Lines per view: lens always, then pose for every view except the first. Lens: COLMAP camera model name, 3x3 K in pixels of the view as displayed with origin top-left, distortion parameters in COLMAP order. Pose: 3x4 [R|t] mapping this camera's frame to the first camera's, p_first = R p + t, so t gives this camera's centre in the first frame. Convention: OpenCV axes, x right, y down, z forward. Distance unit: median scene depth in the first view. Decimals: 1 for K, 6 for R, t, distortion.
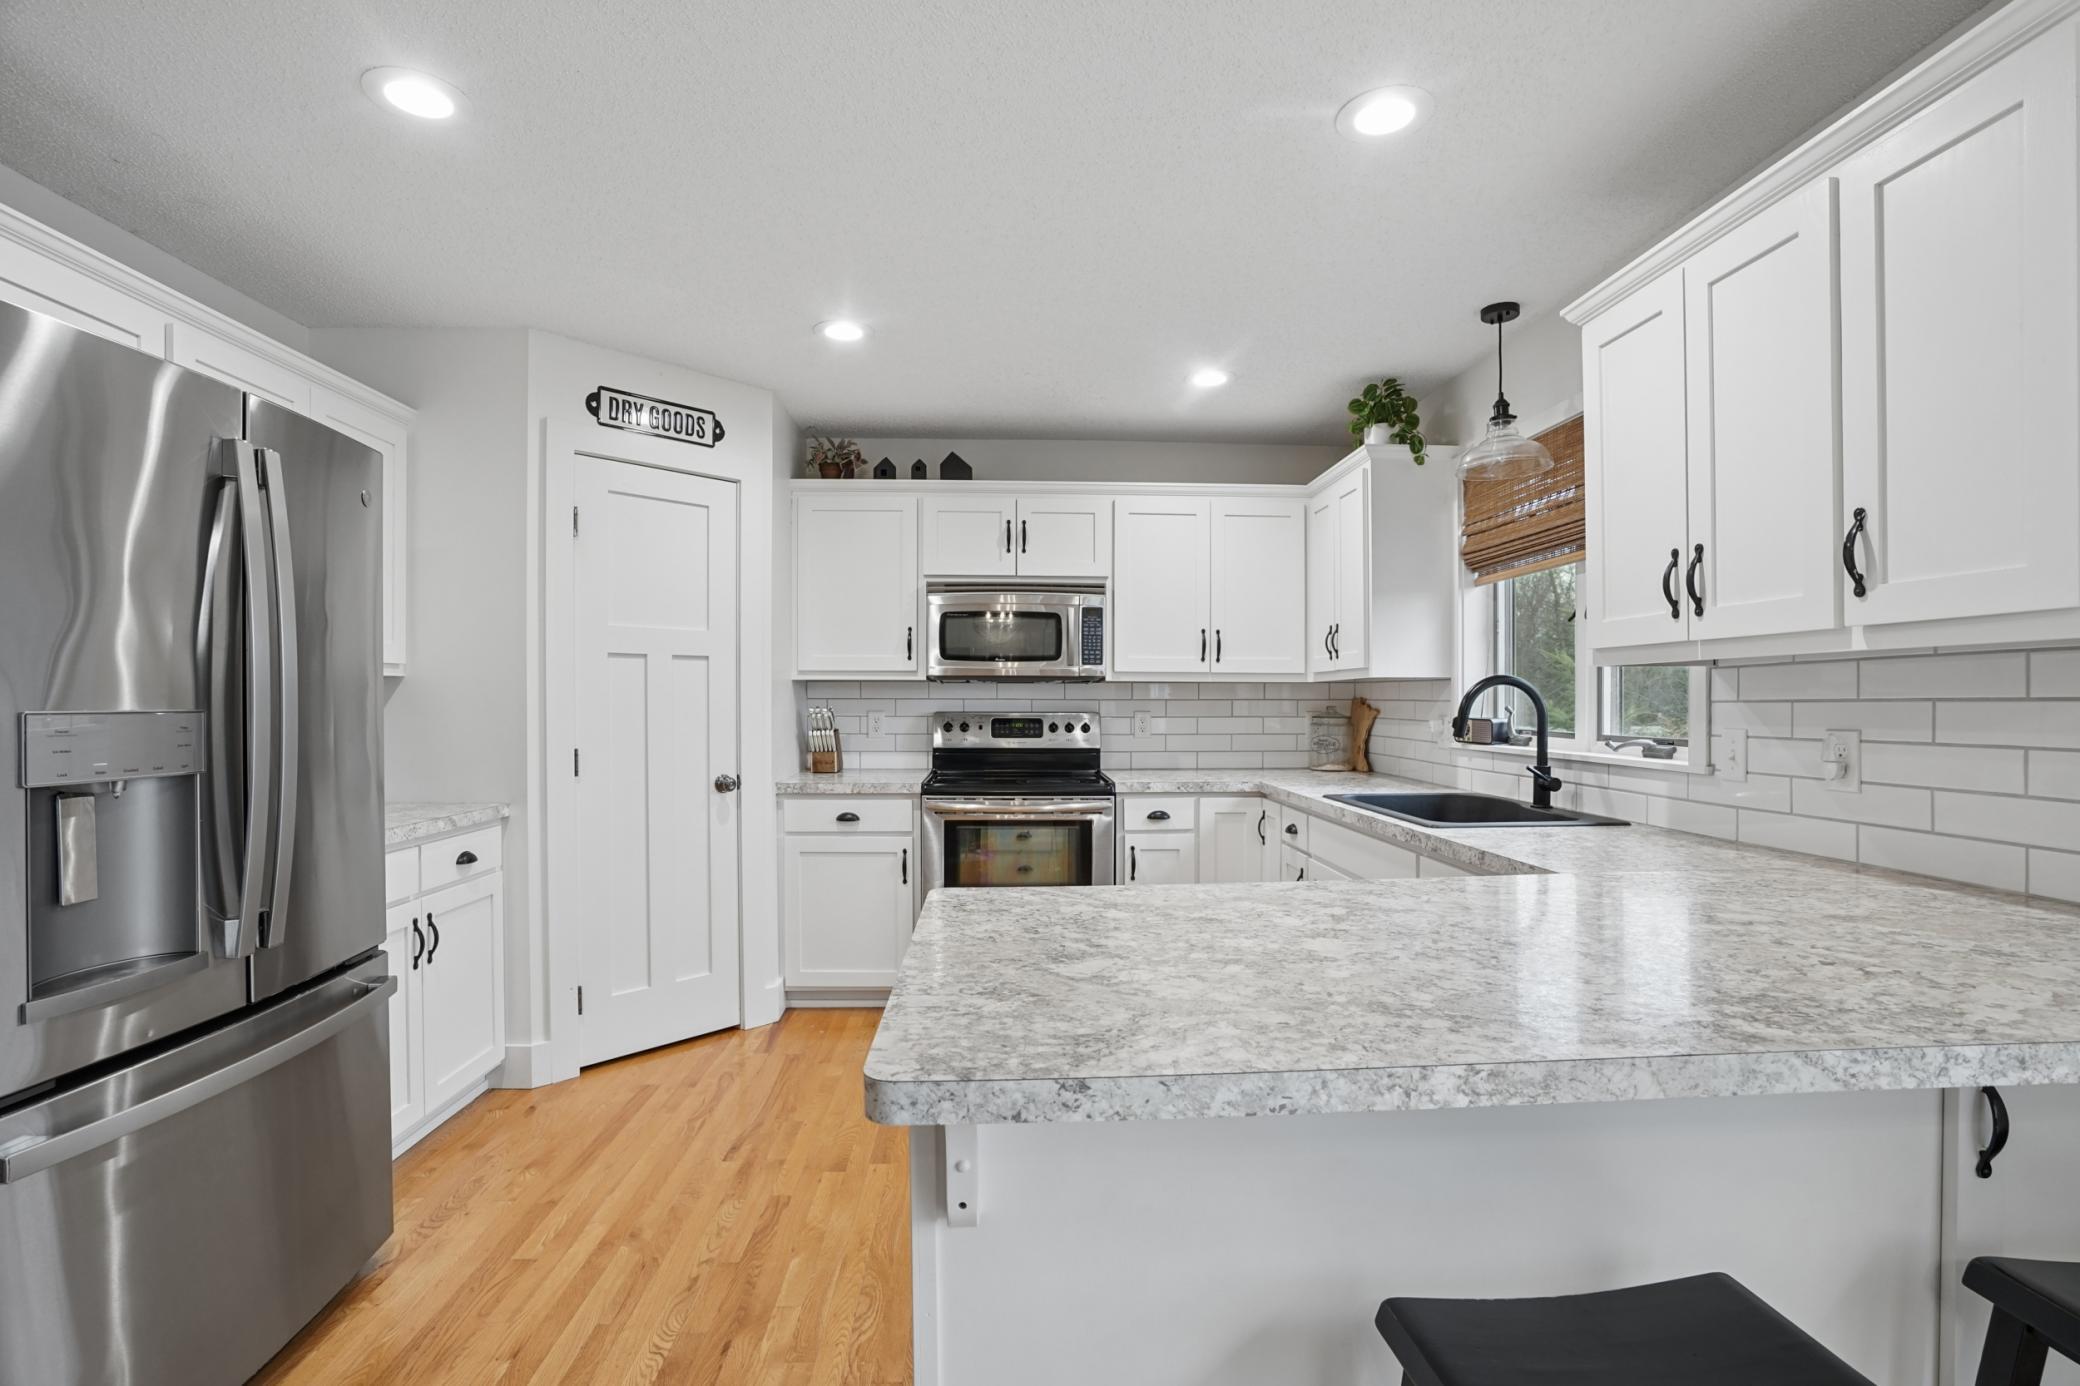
lens RADIAL K [[979.0, 0, 1029.2], [0, 979.0, 704.1], [0, 0, 1]] dist [-0.047365, 0.016285]
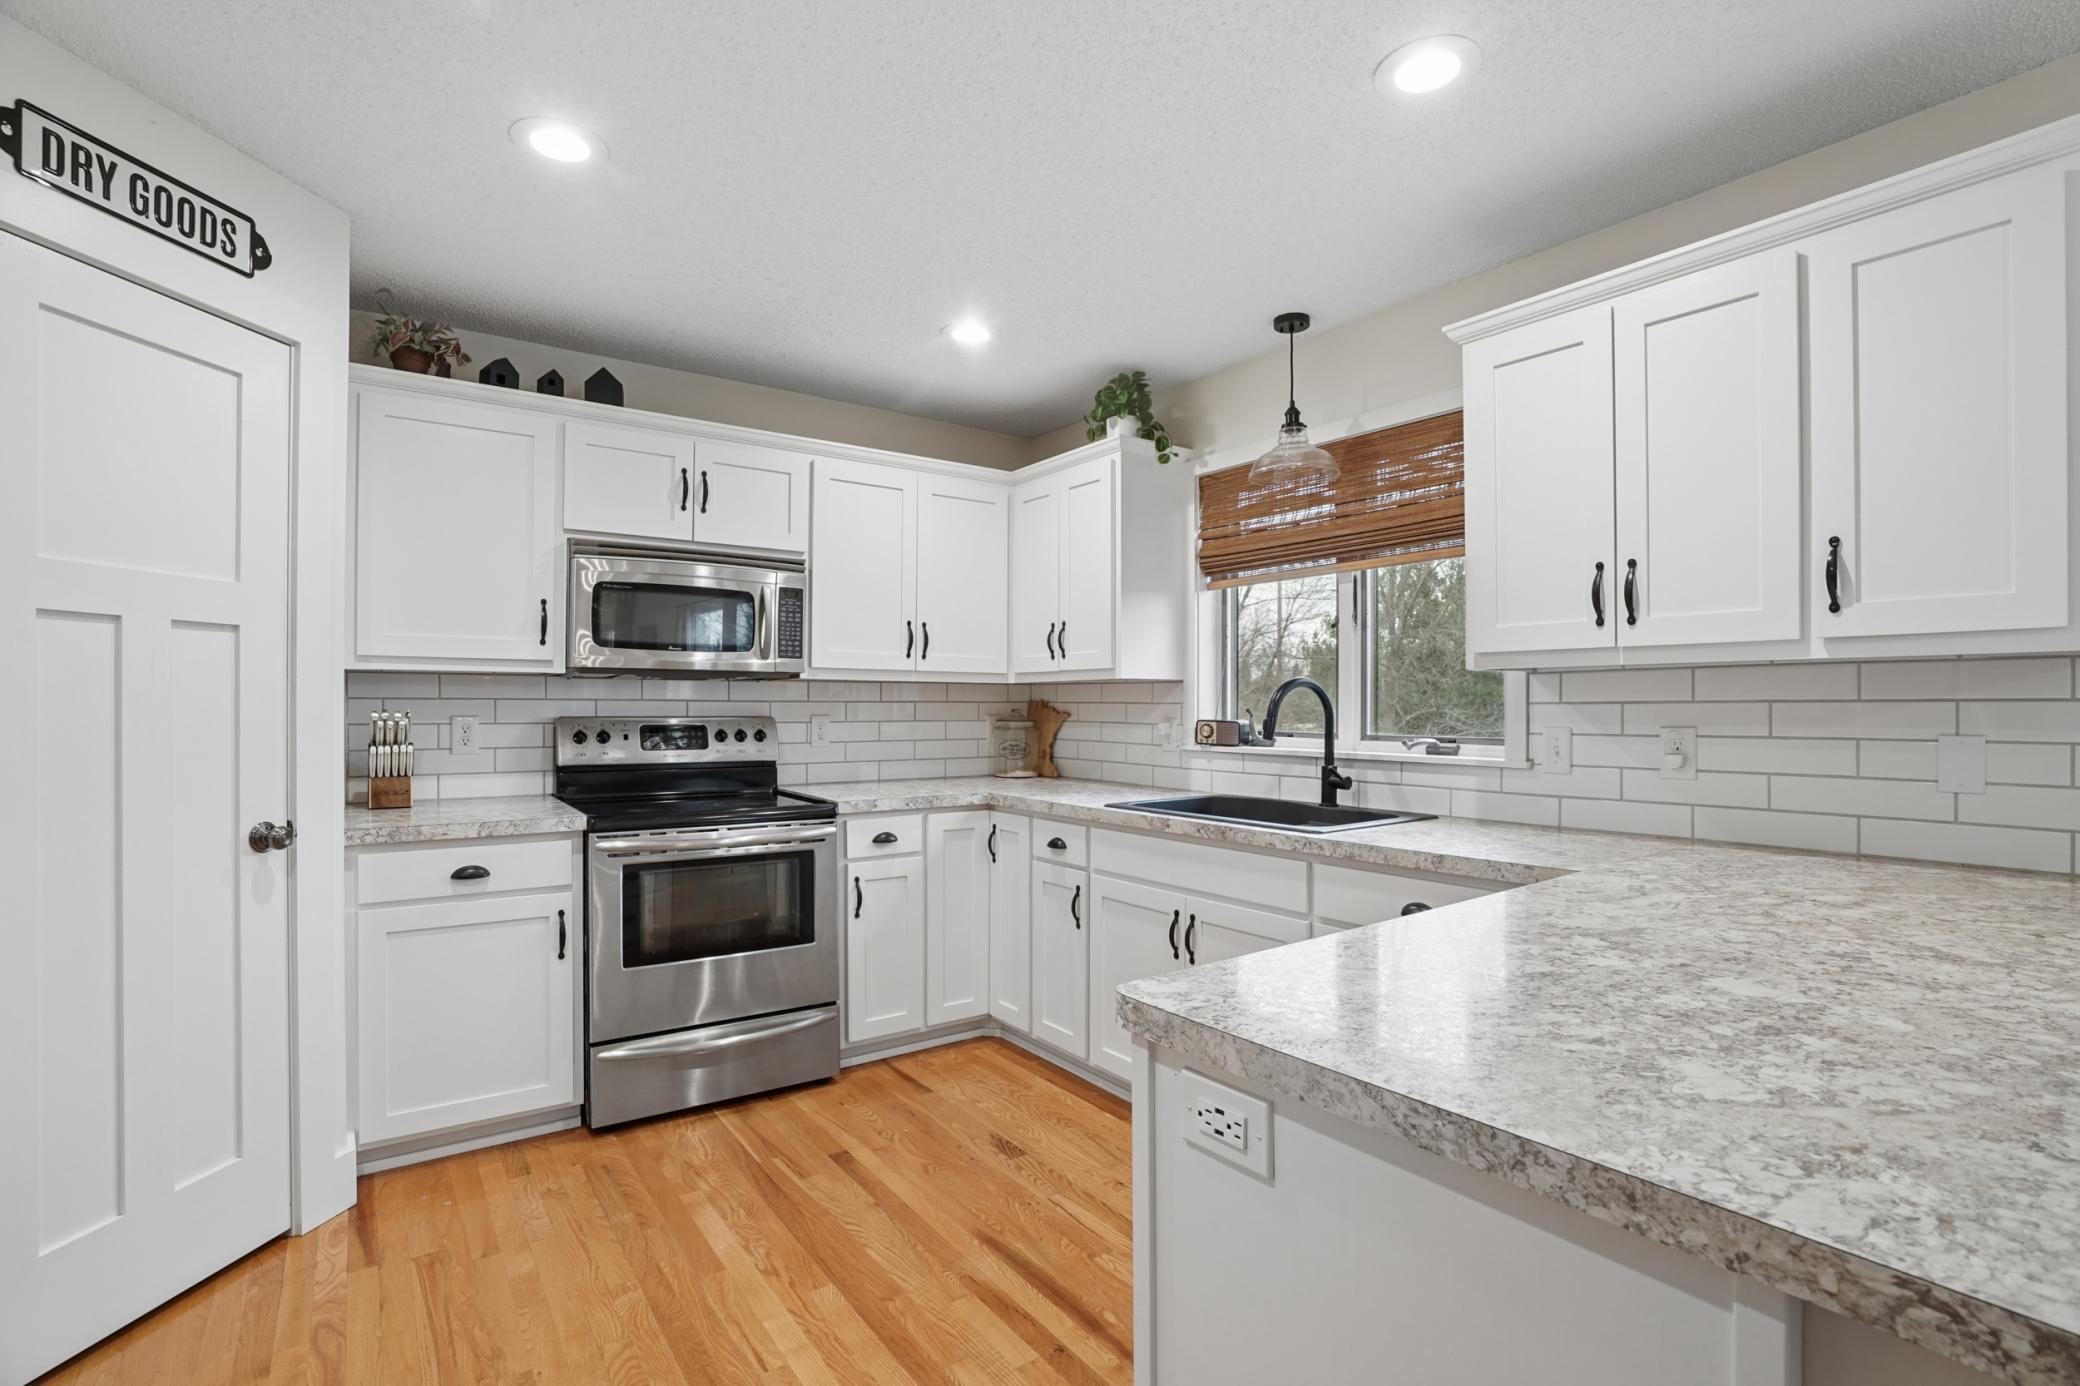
lens RADIAL K [[979.0, 0, 1048.1], [0, 979.0, 701.3], [0, 0, 1]] dist [-0.047365, 0.016285]
pose [[0.828712, 0.003335, 0.559665, -0.242969], [0.000455, 0.999978, -0.006633, 0.001499], [-0.559674, 0.005751, 0.828693, 0.238390]]
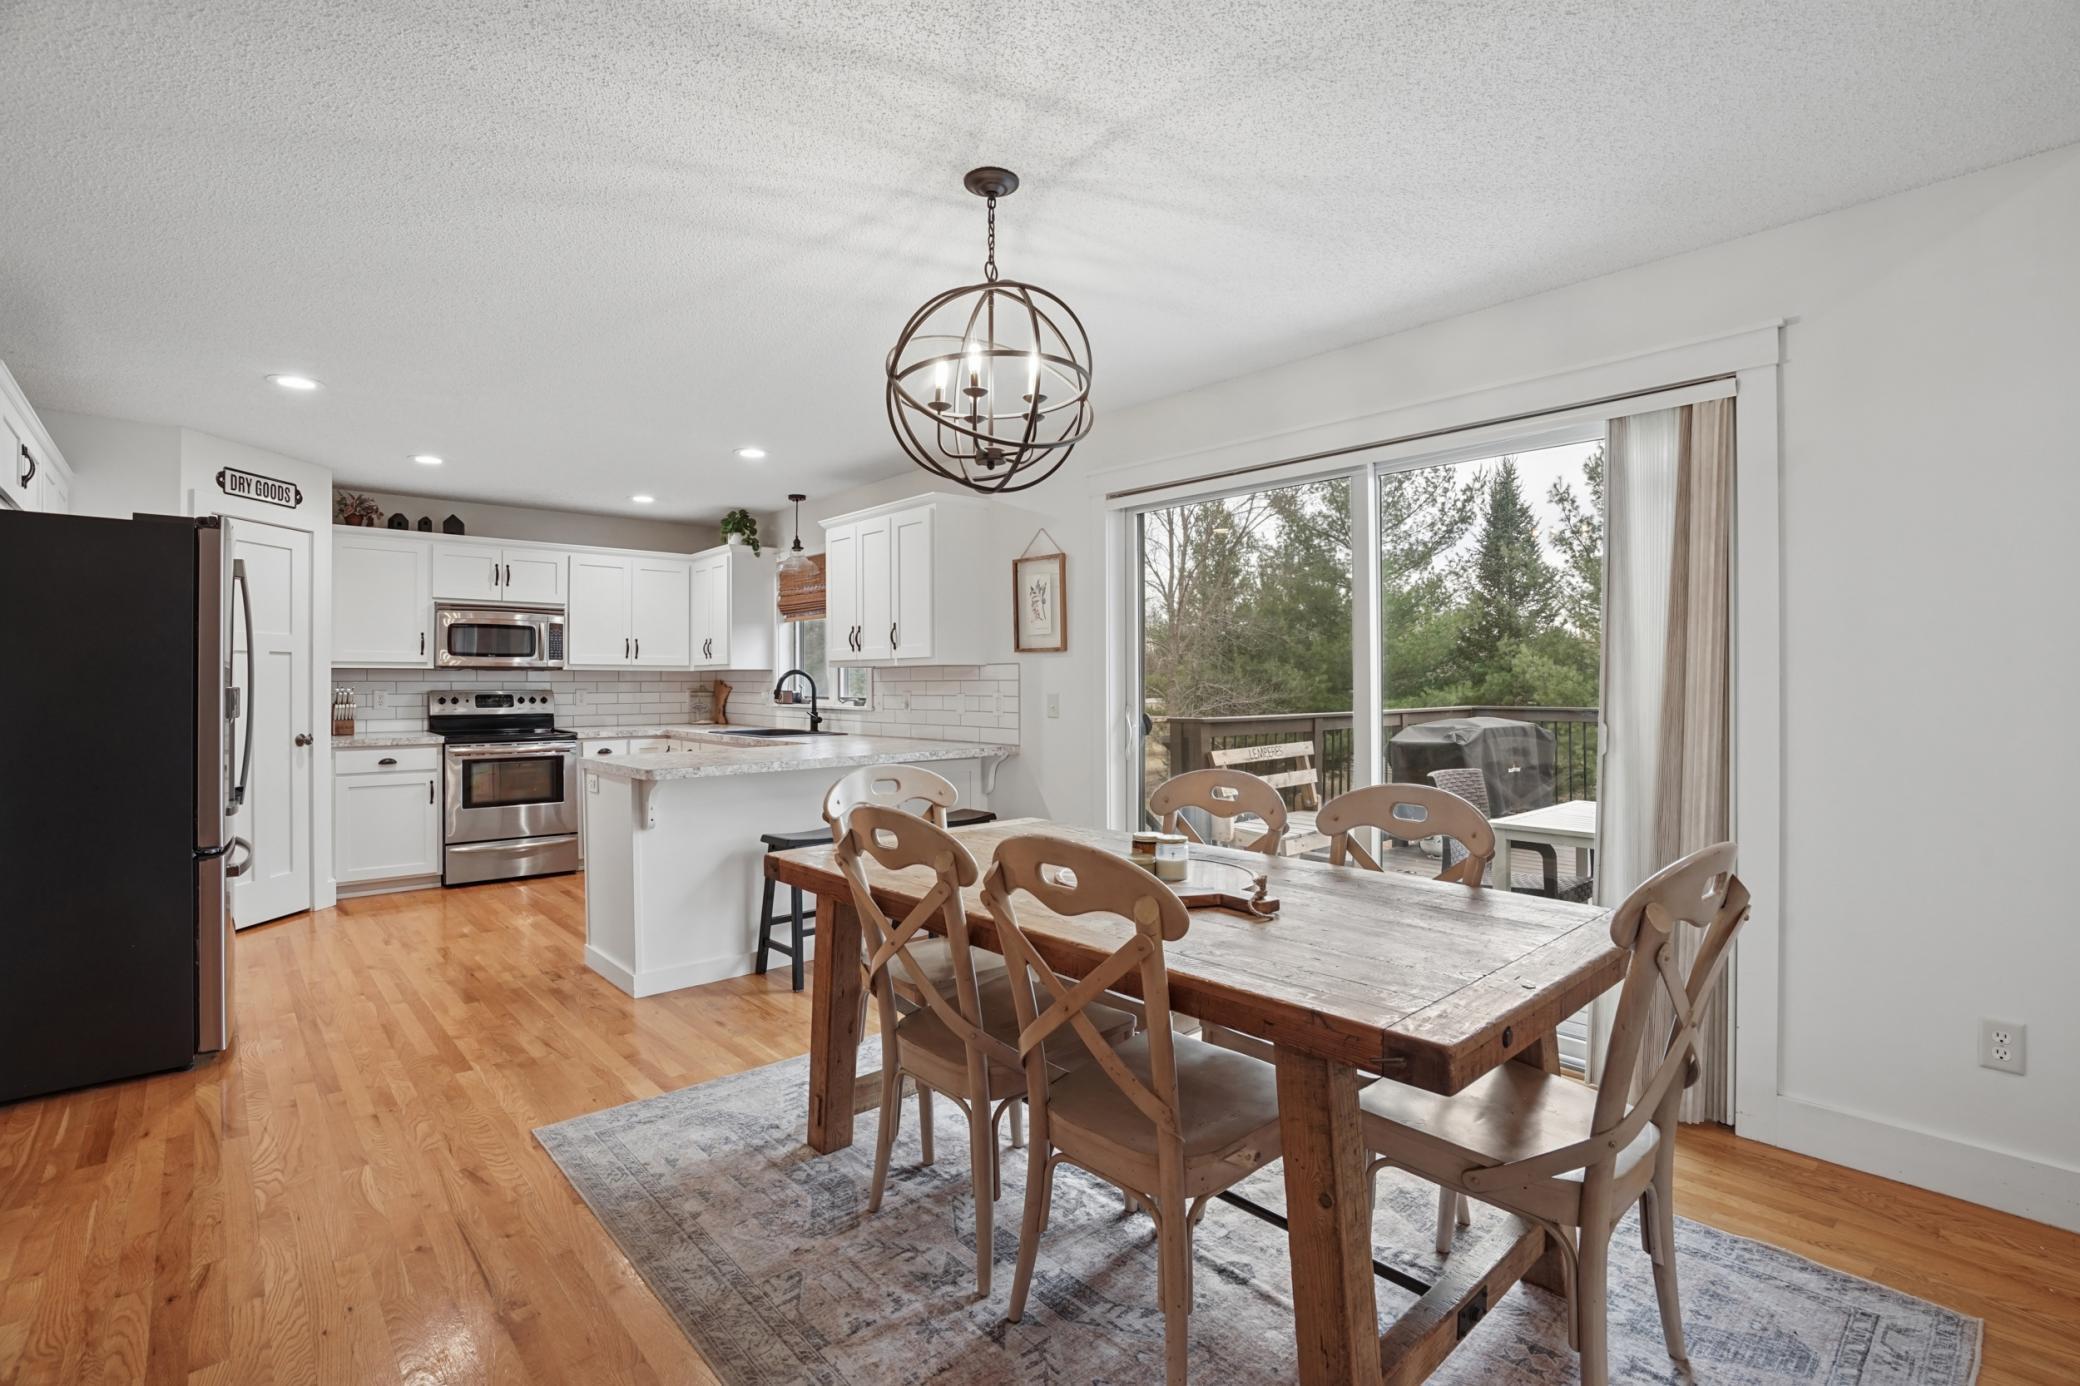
lens RADIAL K [[979.0, 0, 1043.9], [0, 979.0, 677.5], [0, 0, 1]] dist [-0.047365, 0.016285]
pose [[0.773002, 0.000021, 0.634403, -0.363437], [0.005237, 0.999966, -0.006413, 0.003133], [-0.634382, 0.008280, 0.772976, -0.806058]]
